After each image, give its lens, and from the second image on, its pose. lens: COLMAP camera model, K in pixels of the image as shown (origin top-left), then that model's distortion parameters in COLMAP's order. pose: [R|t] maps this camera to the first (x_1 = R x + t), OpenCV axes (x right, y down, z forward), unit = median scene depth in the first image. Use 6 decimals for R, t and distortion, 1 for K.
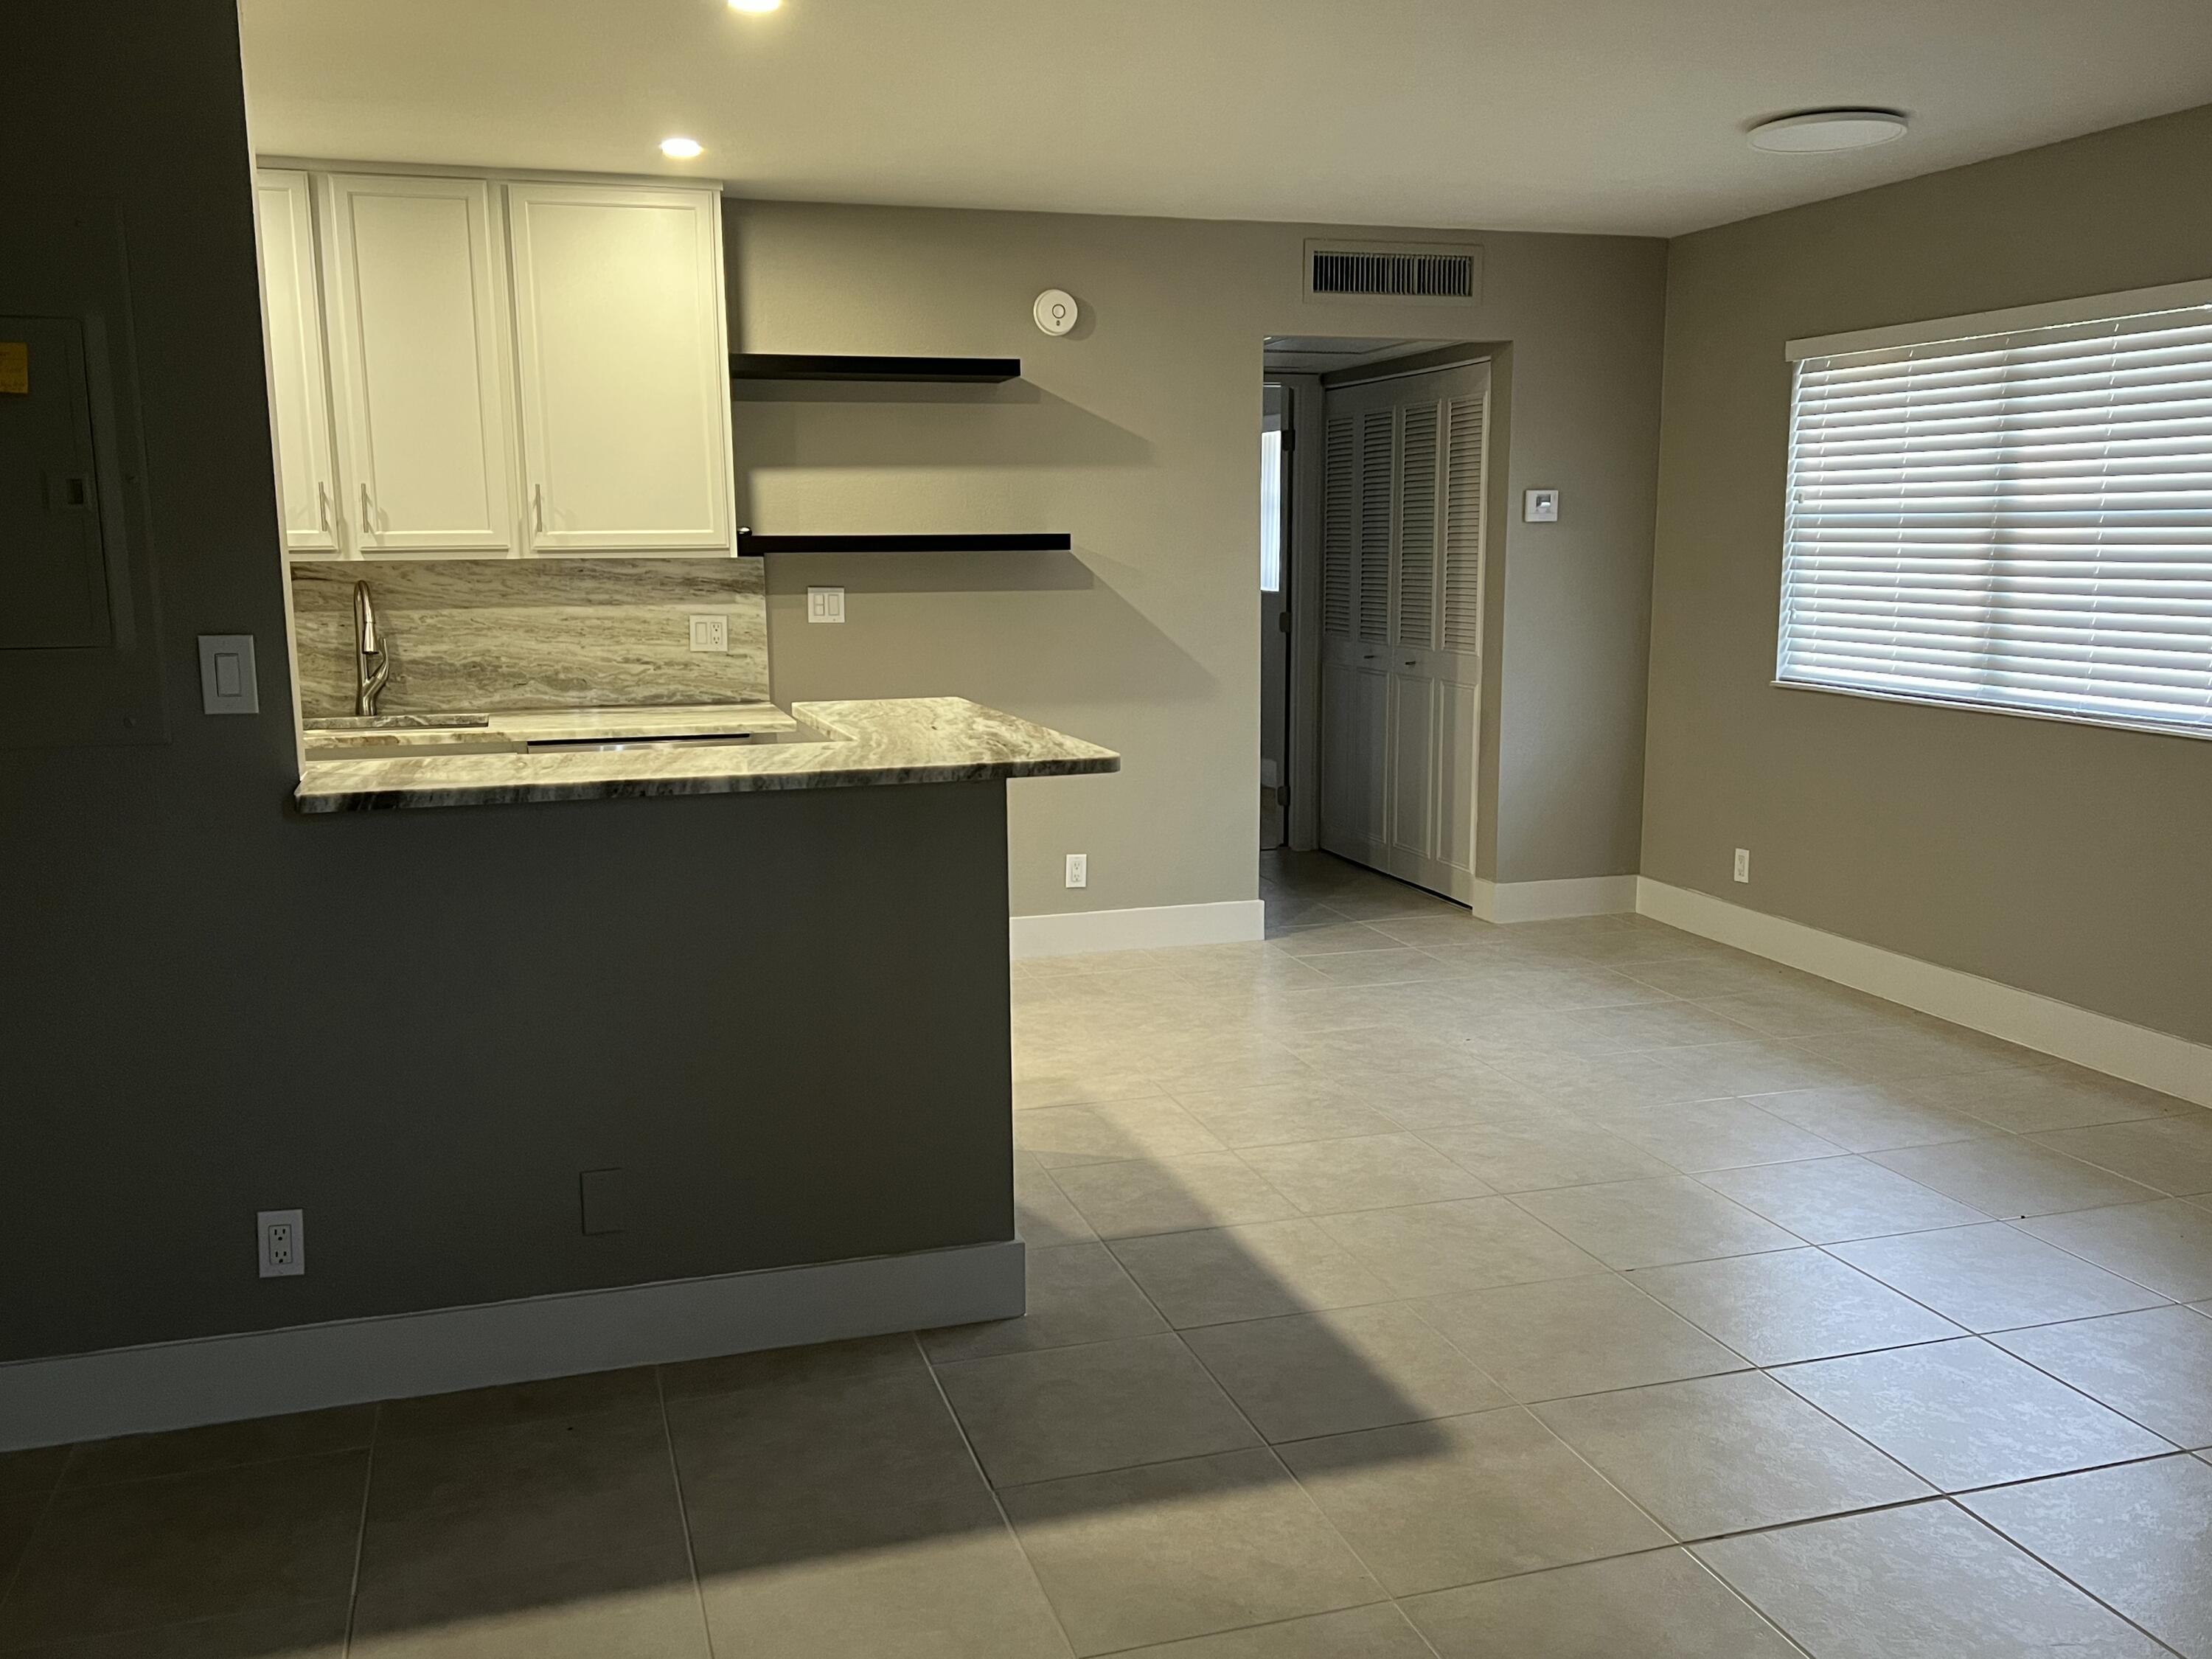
lens RADIAL K [[1921.7, 0, 1108.3], [0, 1921.7, 868.0], [0, 0, 1]] dist [0.105455, -0.225615]
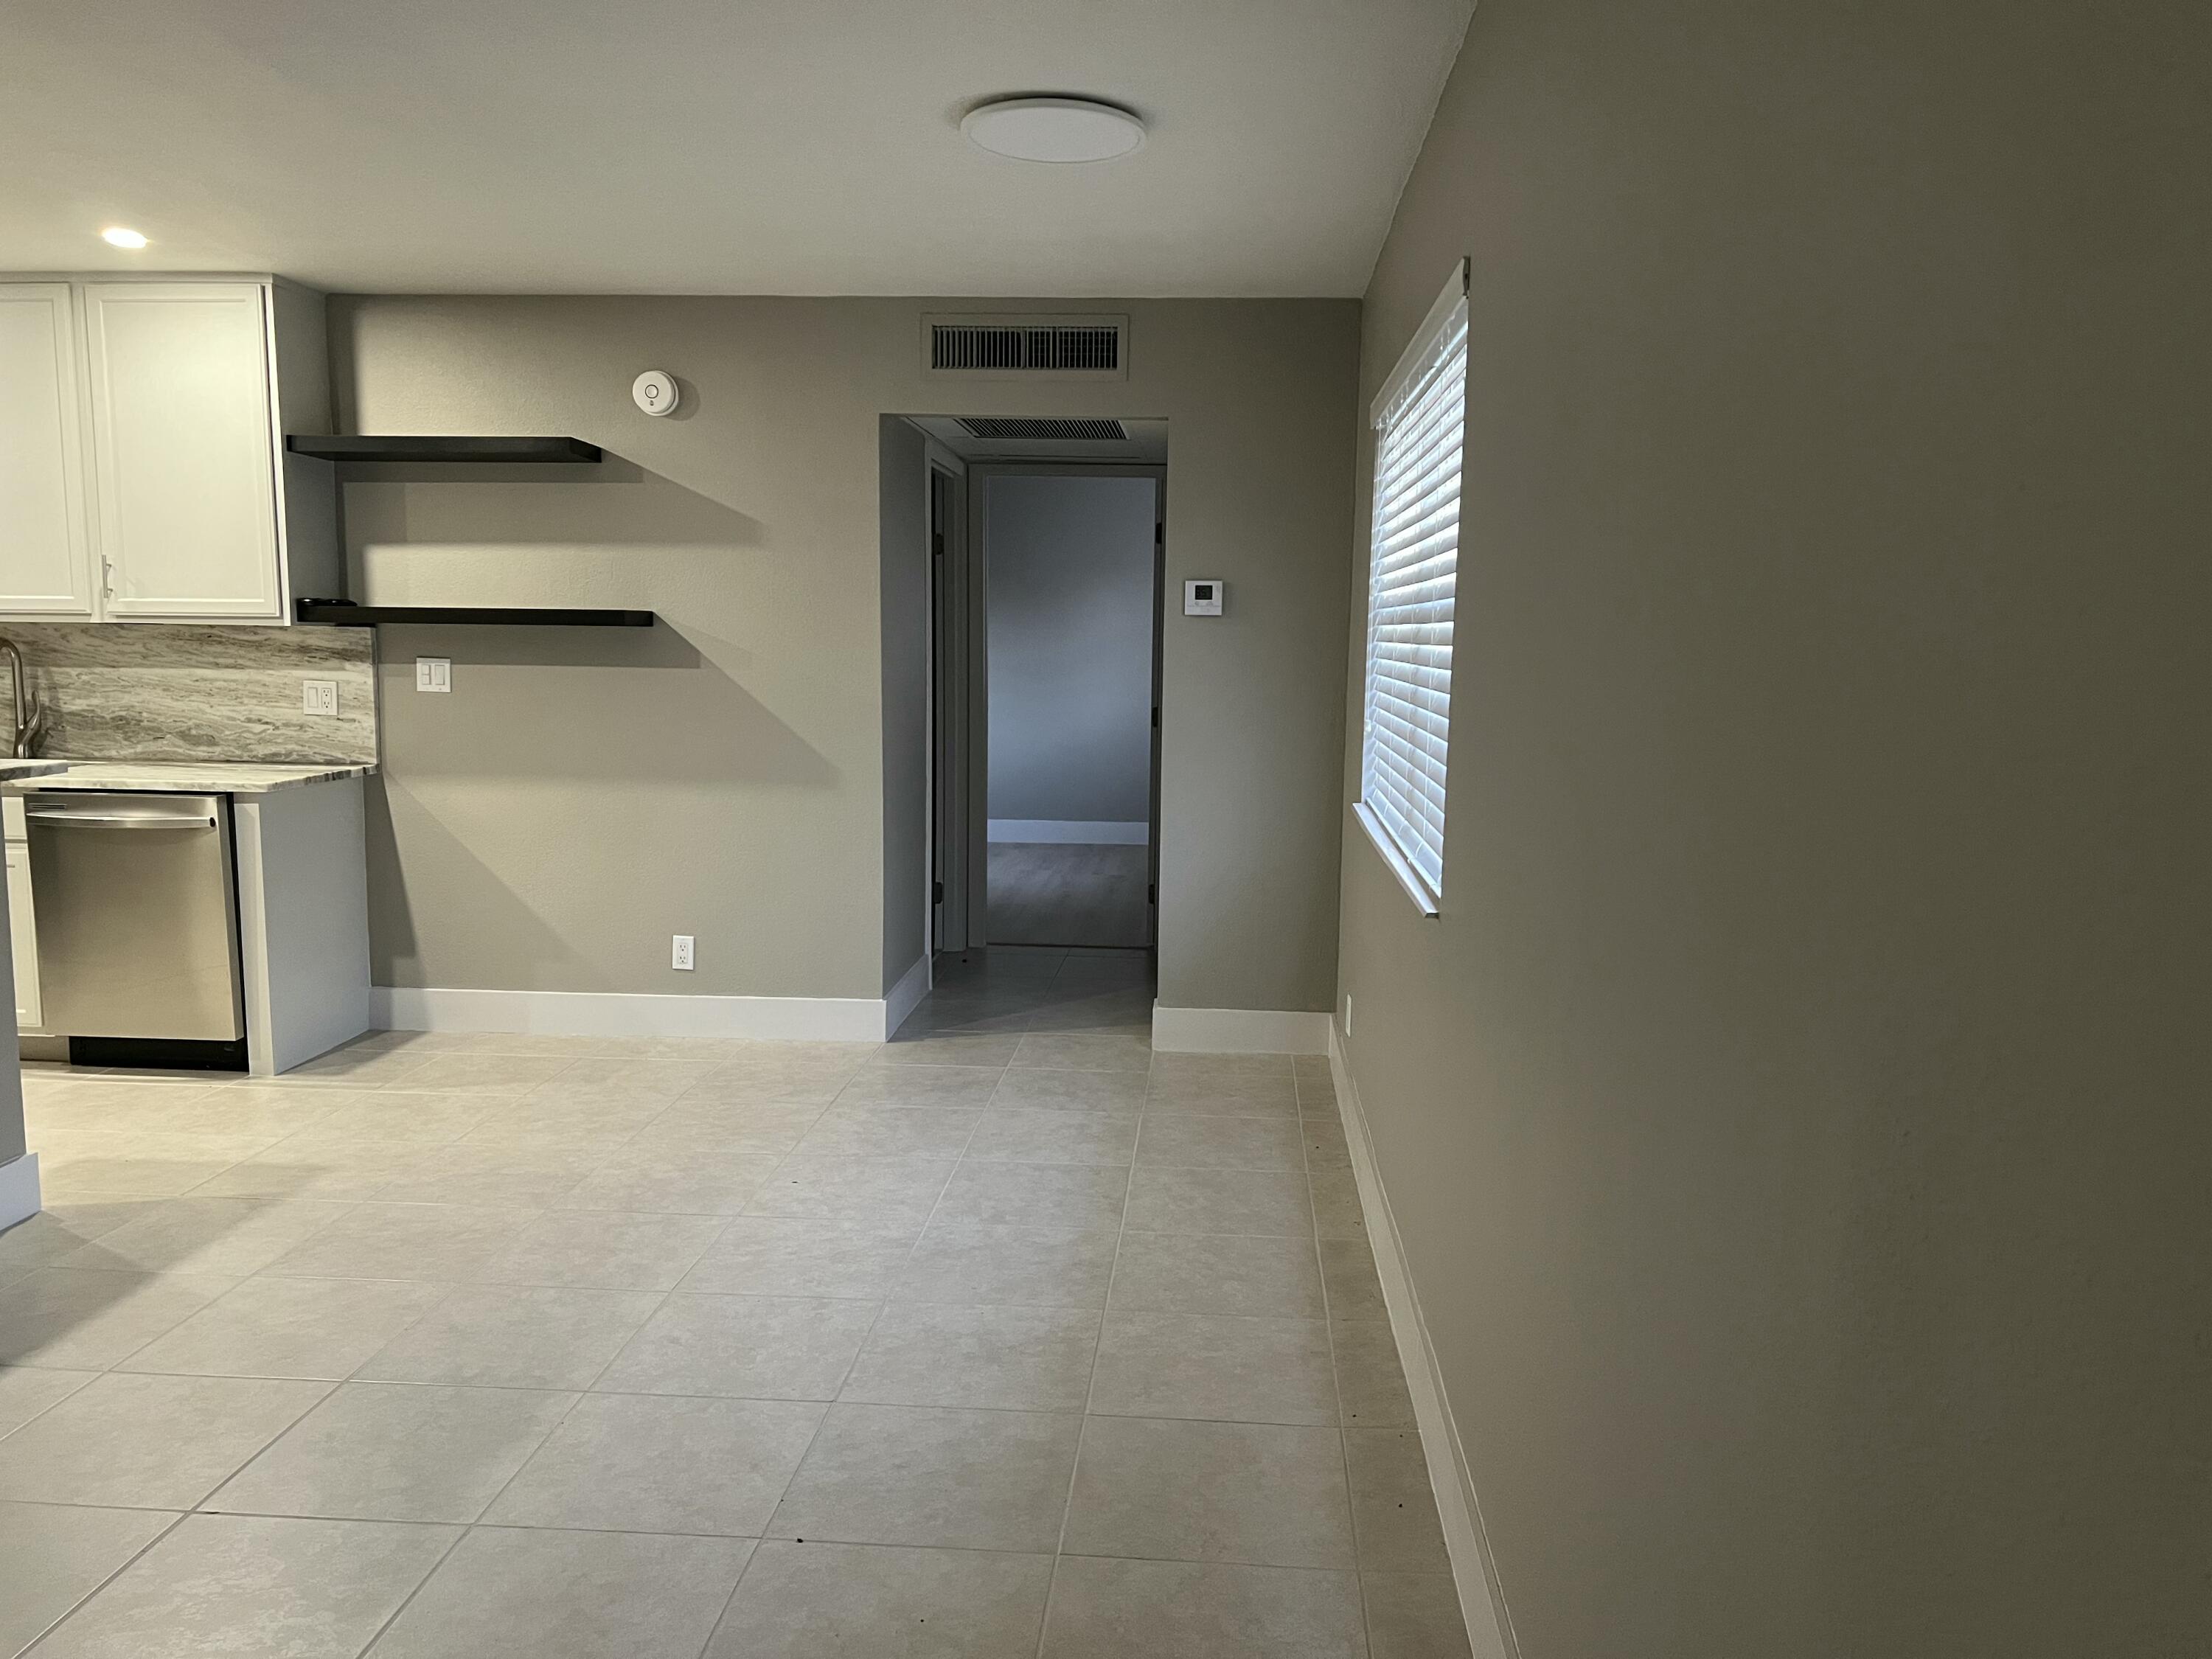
lens RADIAL K [[1664.6, 0, 1110.6], [0, 1664.6, 844.6], [0, 0, 1]] dist [0.101661, -0.161898]
pose [[0.931087, 0.066921, -0.358607, 0.541647], [-0.084605, 0.995840, -0.033832, -0.047410], [0.354851, 0.061841, 0.932875, 0.300018]]
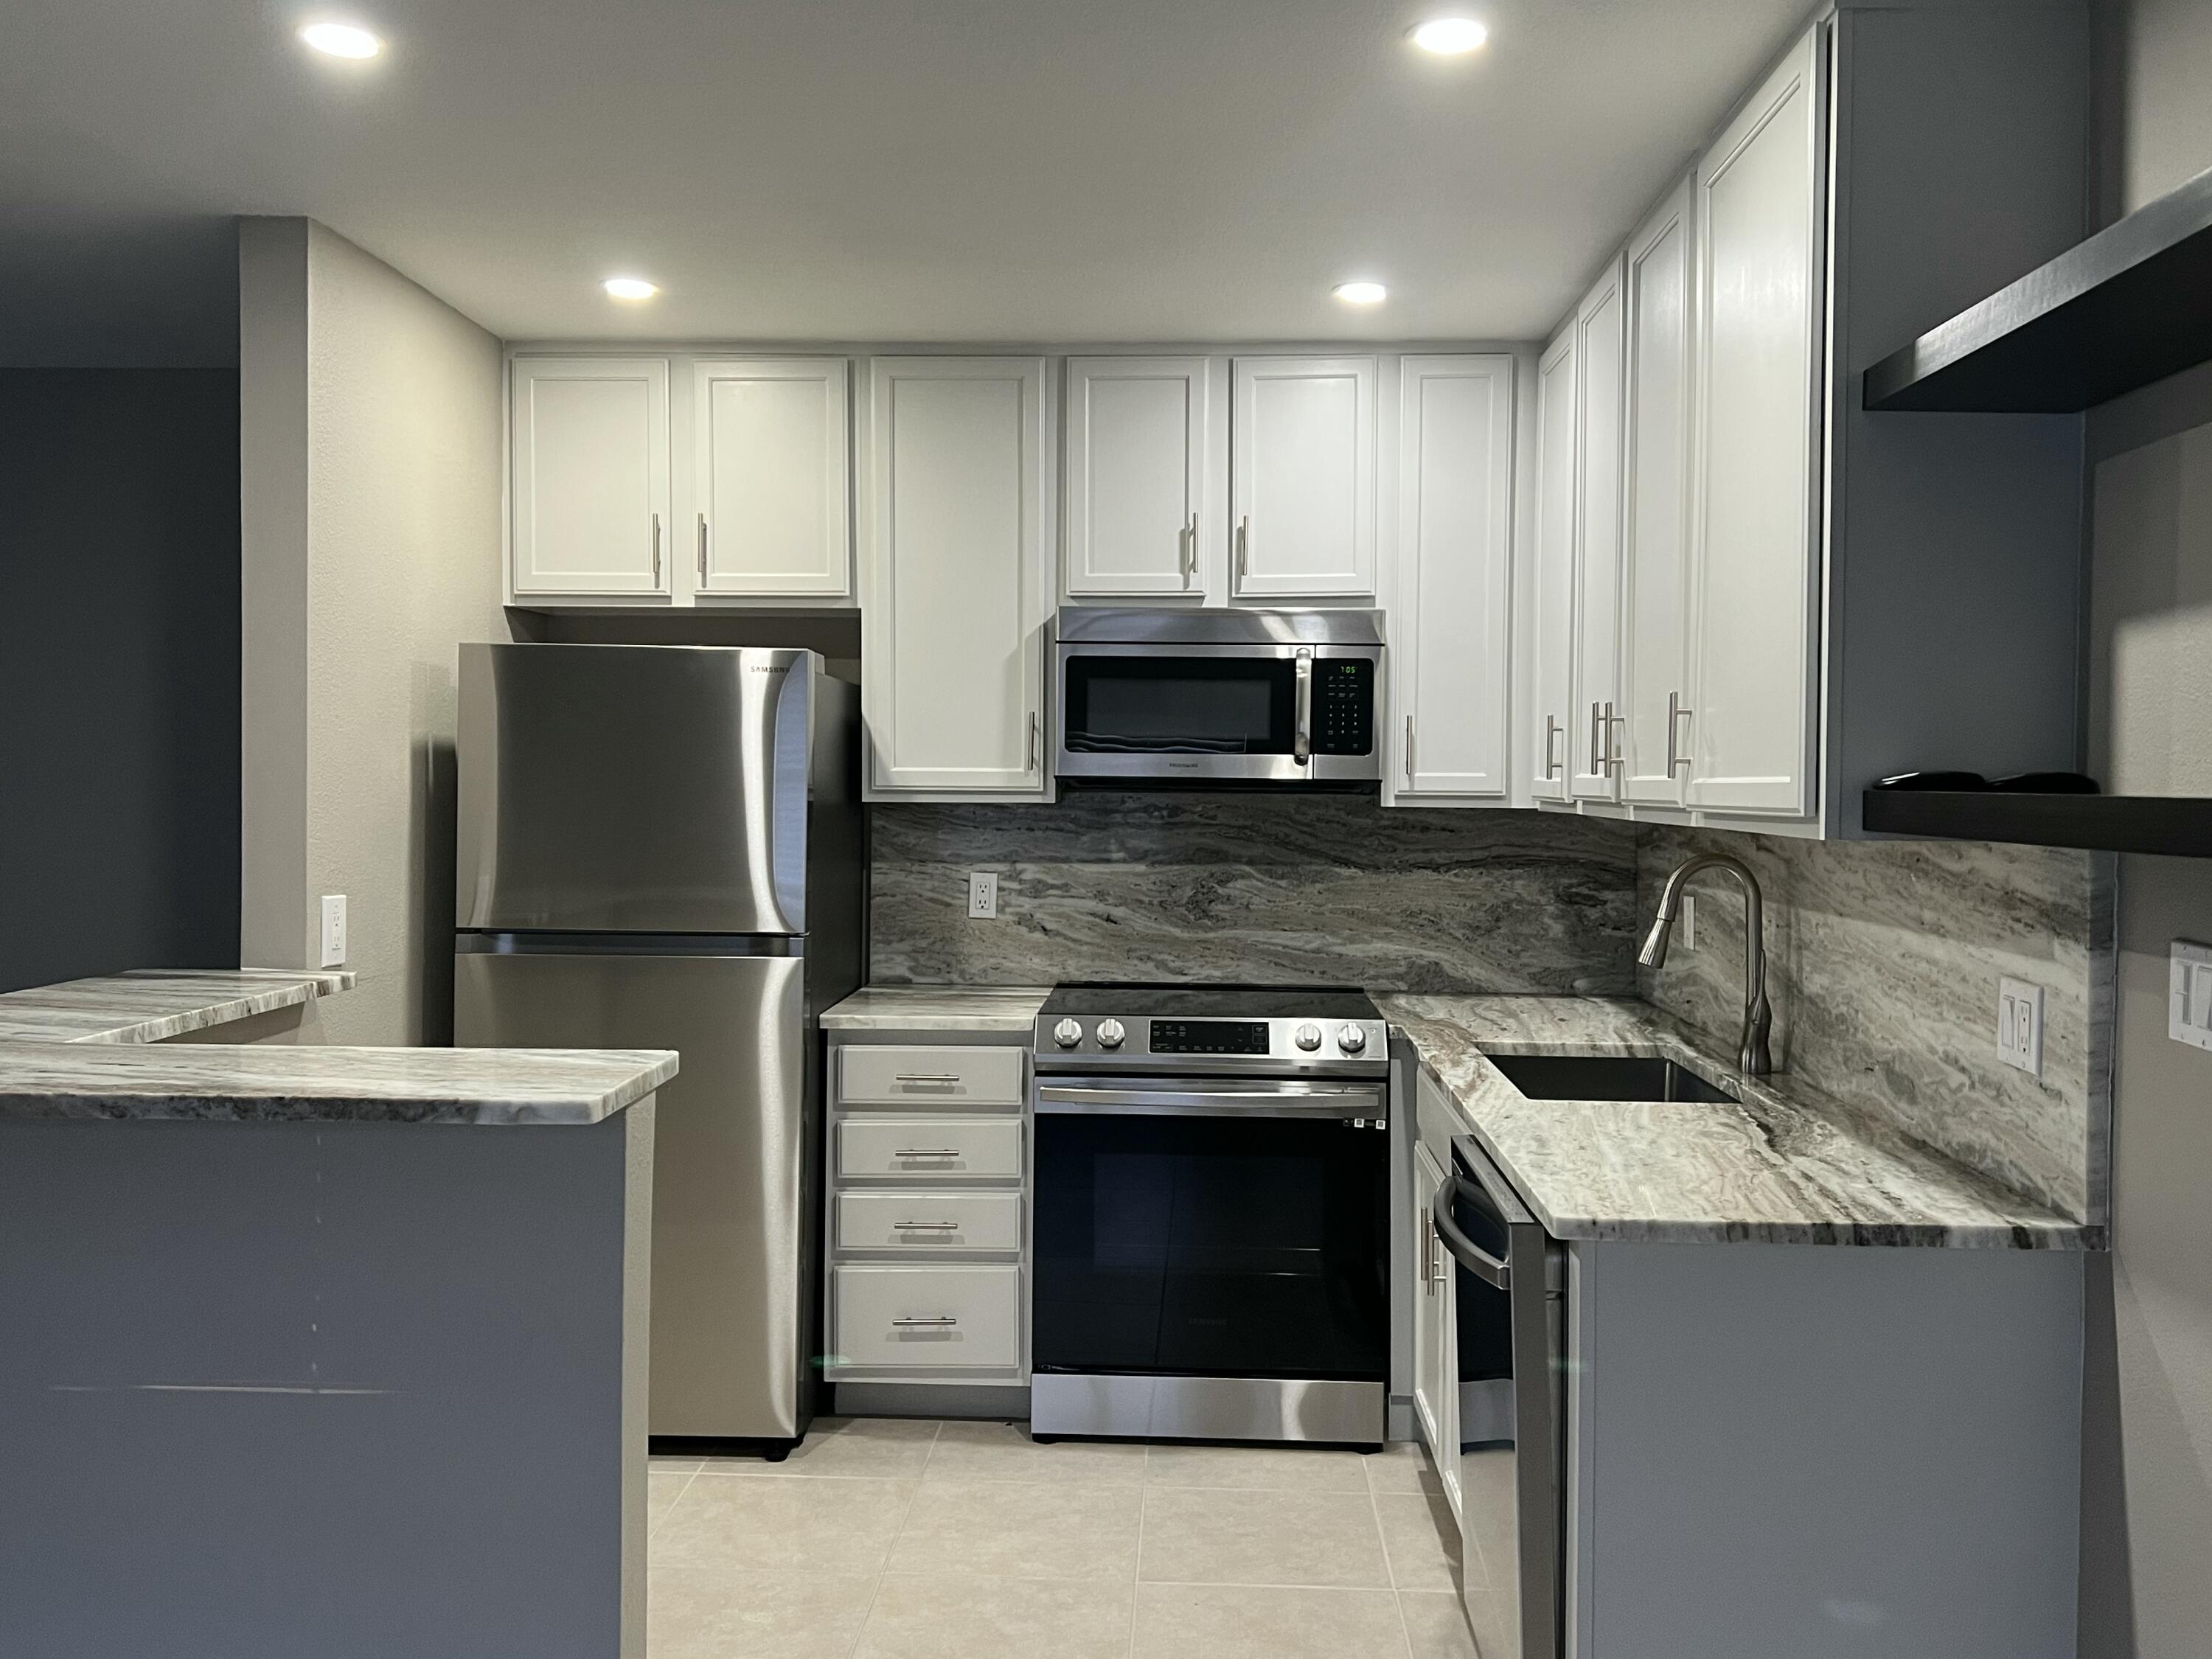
lens RADIAL K [[1930.2, 0, 1096.2], [0, 1930.2, 827.8], [0, 0, 1]] dist [0.053482, -0.048996]
pose [[-0.342492, 0.029183, -0.939067, 0.254777], [-0.173058, 0.980455, 0.093586, -0.170168], [0.923445, 0.194565, -0.330748, 0.962088]]
